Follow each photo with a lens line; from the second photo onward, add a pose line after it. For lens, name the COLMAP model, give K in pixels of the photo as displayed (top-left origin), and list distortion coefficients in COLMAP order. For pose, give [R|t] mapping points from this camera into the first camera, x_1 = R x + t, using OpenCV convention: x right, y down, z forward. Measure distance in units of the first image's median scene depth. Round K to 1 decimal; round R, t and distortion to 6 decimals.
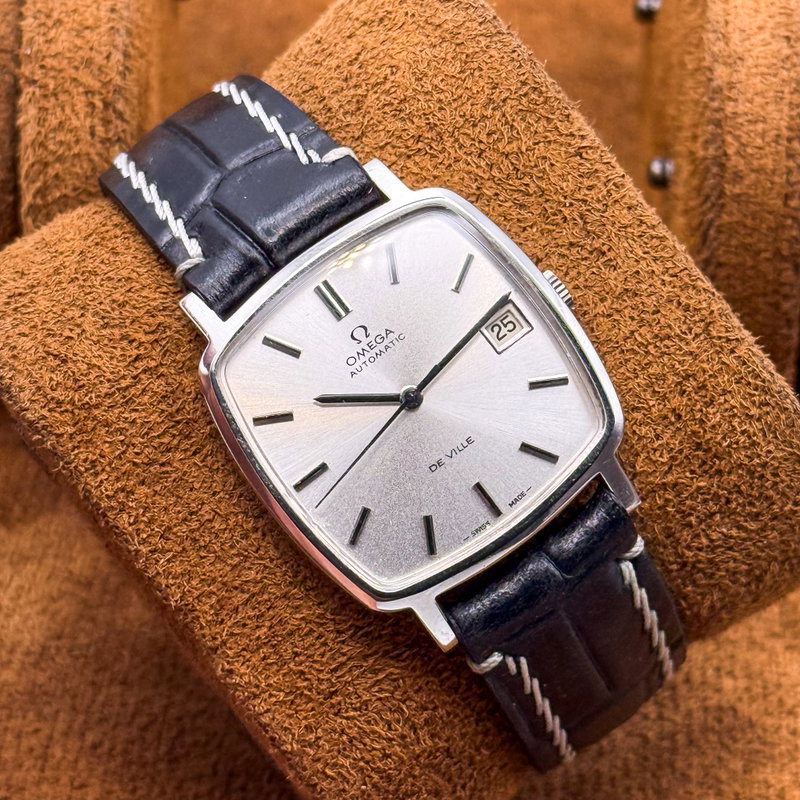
lens RADIAL K [[2959.0, 0, 400.0], [0, 2959.0, 422.7], [0, 0, 1]] dist [0.039954, -1.840386]
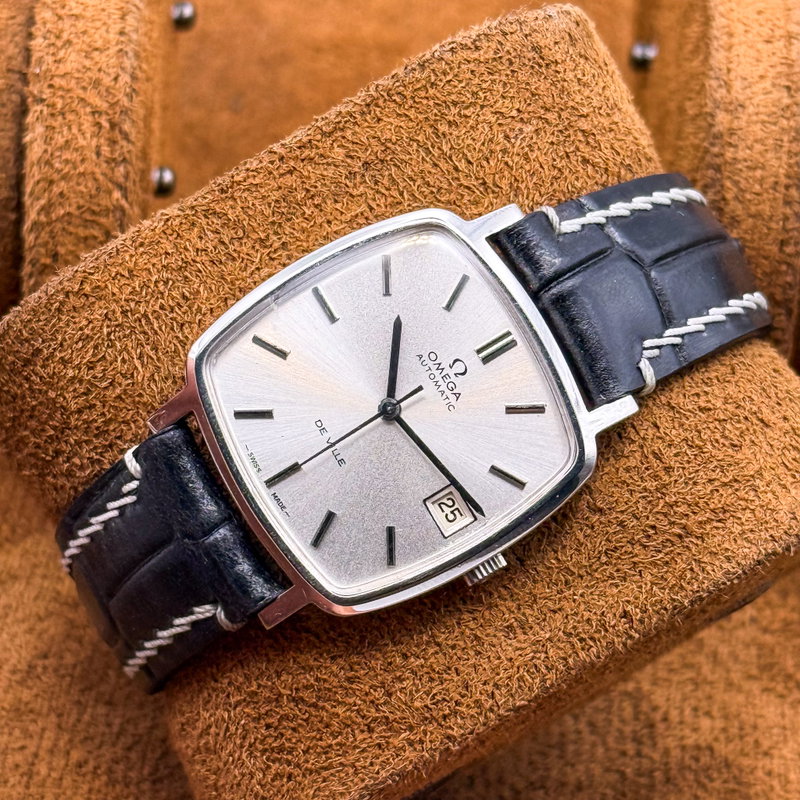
lens RADIAL K [[2959.0, 0, 400.0], [0, 2959.0, 422.7], [0, 0, 1]] dist [0.039954, -1.840386]
pose [[-0.122282, 0.980957, -0.150901, 0.159361], [-0.980053, -0.095346, 0.174368, -0.187419], [0.156660, 0.169213, 0.973049, 0.008641]]
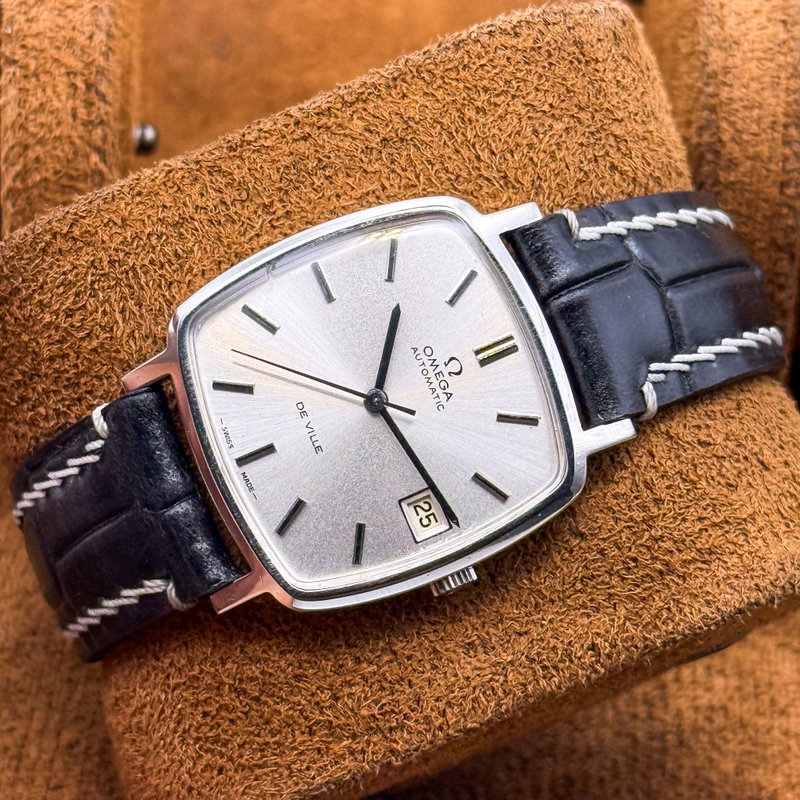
lens RADIAL K [[2959.0, 0, 400.0], [0, 2959.0, 422.7], [0, 0, 1]] dist [0.039954, -1.840386]
pose [[-0.248278, 0.958199, -0.142169, 0.144044], [-0.960474, -0.224434, 0.164677, -0.174334], [0.125886, 0.177435, 0.976048, 0.056948]]
